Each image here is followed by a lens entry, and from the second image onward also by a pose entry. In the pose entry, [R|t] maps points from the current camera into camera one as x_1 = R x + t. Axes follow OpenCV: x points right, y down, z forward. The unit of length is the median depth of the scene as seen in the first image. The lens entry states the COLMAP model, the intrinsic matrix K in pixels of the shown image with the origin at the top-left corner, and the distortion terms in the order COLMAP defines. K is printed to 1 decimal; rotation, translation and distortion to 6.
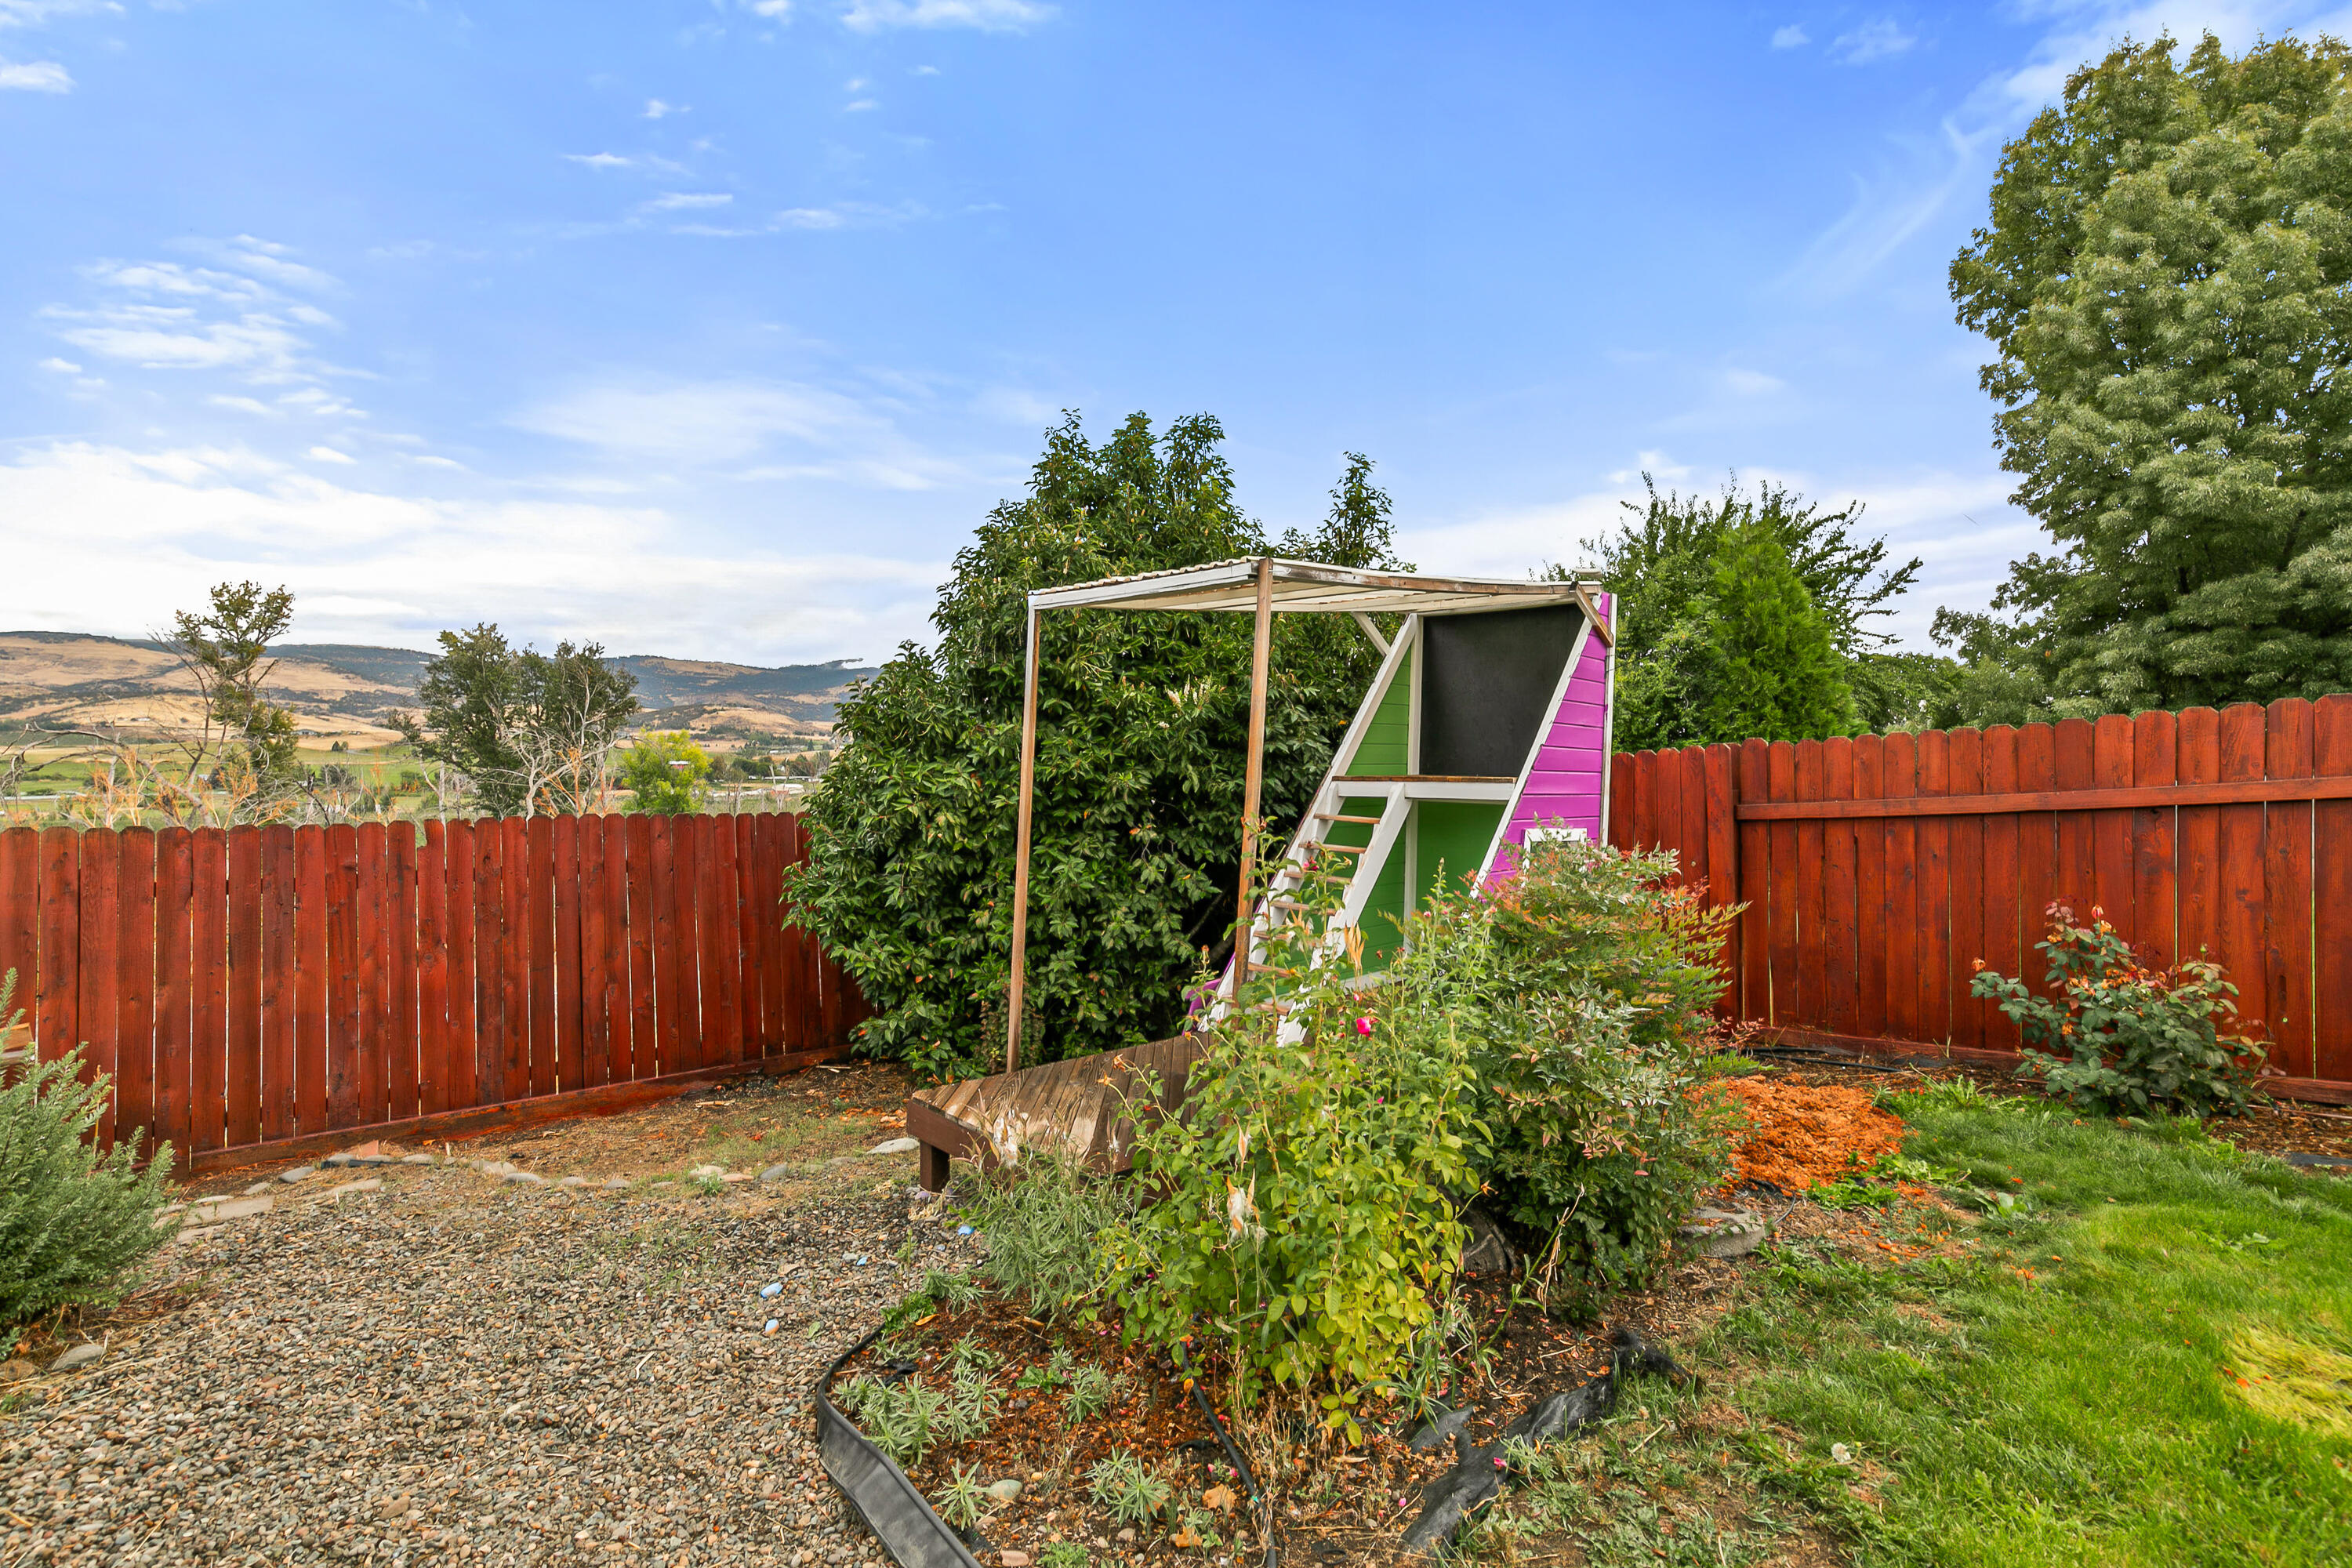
lens RADIAL K [[1044.4, 0, 1190.1], [0, 1044.4, 775.2], [0, 0, 1]] dist [0.001200, 0.000223]
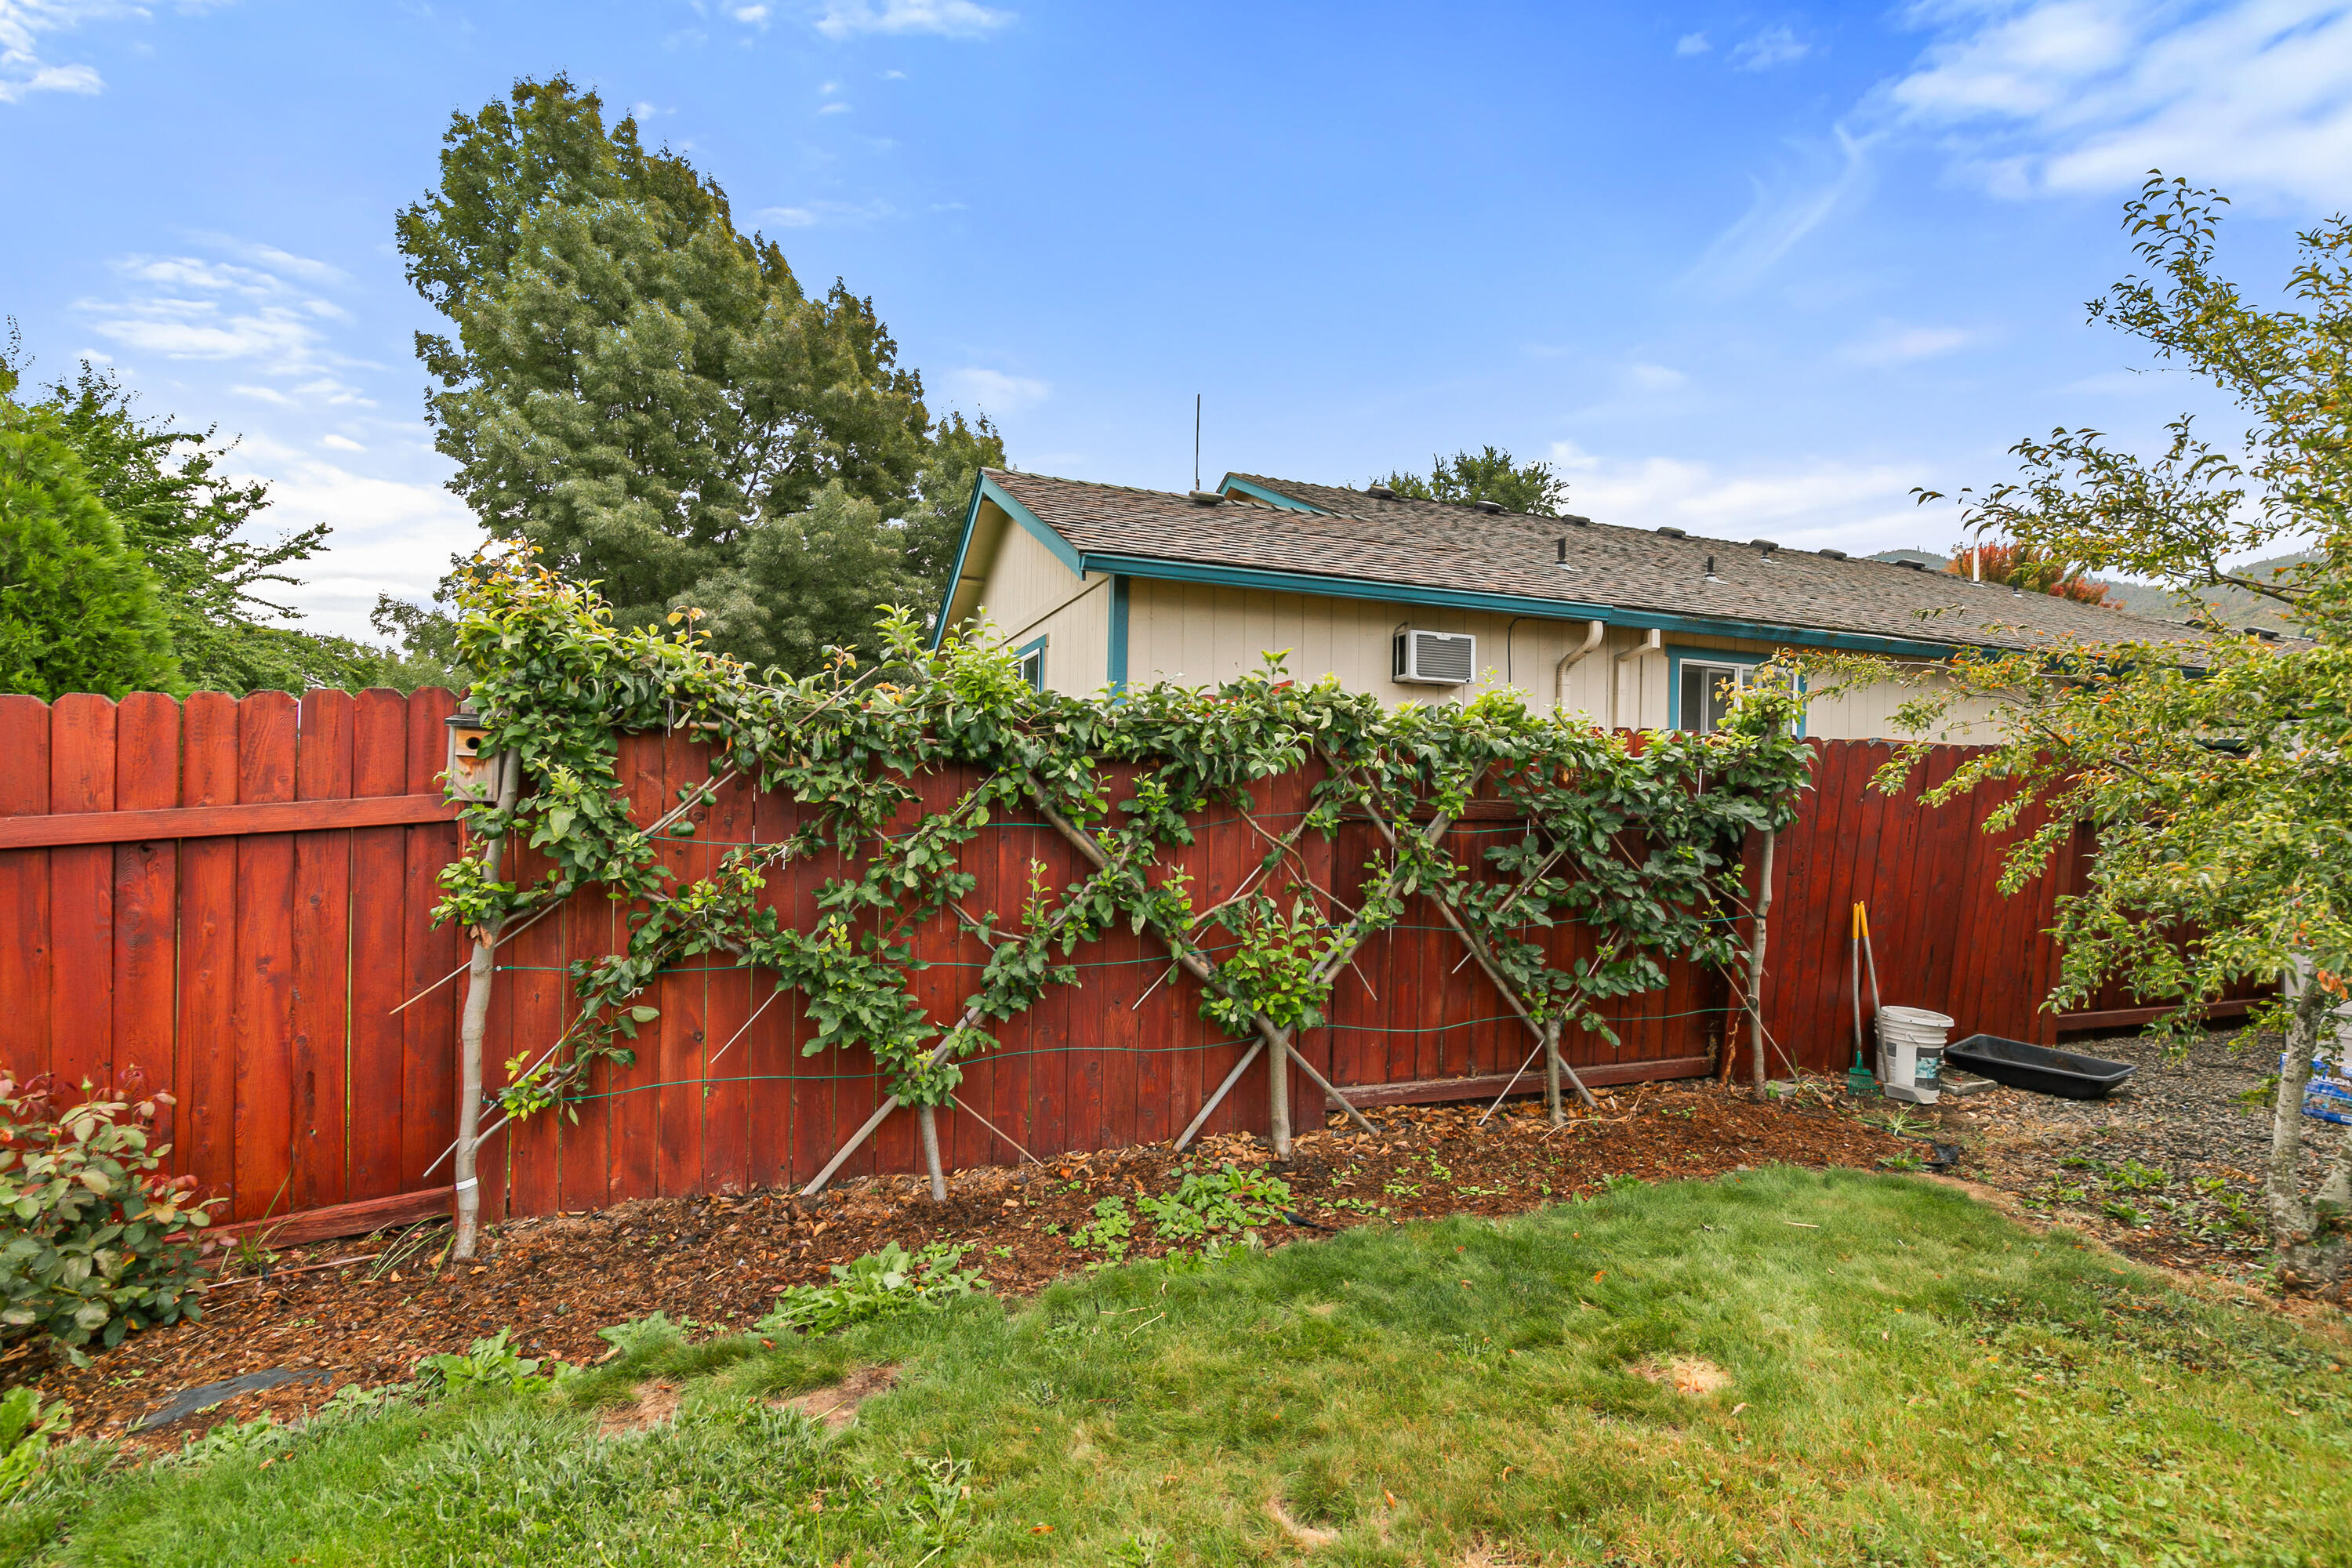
lens RADIAL K [[1073.8, 0, 1173.9], [0, 1073.8, 779.1], [0, 0, 1]] dist [0.006386, -0.001195]
pose [[0.359097, 0.013334, 0.933205, 0.129310], [-0.016082, 0.999838, -0.008098, -0.003087], [-0.933162, -0.012100, 0.359253, 0.041599]]
